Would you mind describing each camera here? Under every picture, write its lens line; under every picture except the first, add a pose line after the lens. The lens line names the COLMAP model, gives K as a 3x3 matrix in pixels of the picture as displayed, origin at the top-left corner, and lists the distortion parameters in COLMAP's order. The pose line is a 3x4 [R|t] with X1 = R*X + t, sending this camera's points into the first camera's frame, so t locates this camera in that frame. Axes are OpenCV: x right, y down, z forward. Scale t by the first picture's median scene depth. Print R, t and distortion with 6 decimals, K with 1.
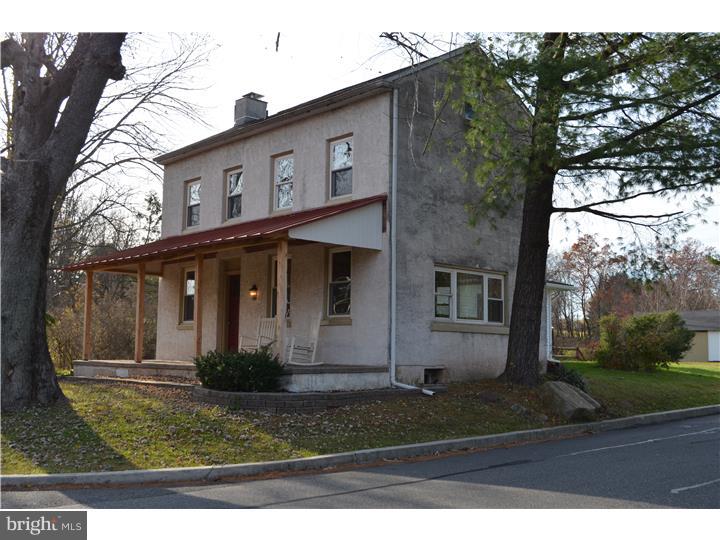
lens RADIAL K [[803.1, 0, 360.0], [0, 803.1, 270.0], [0, 0, 1]] dist [-0.033214, -0.007426]
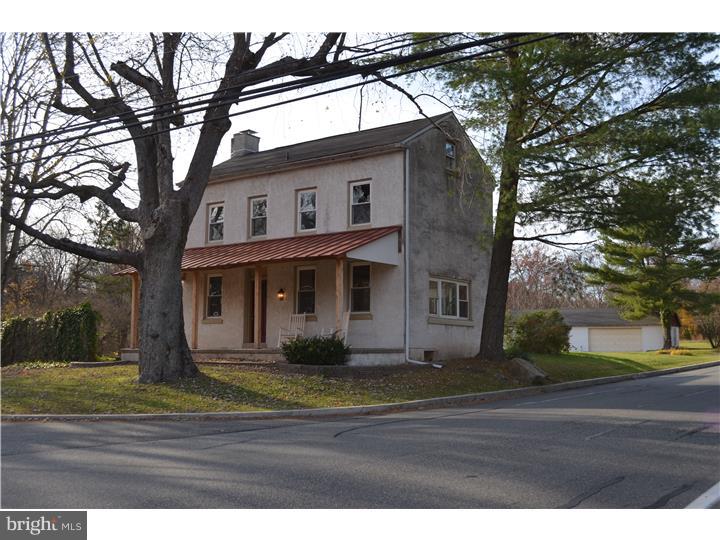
lens RADIAL K [[803.1, 0, 360.0], [0, 803.1, 270.0], [0, 0, 1]] dist [-0.033214, -0.007426]
pose [[0.981813, 0.011073, 0.189530, -0.290429], [-0.011763, 0.999928, 0.002512, -0.018881], [-0.189488, -0.004695, 0.981872, -0.340697]]
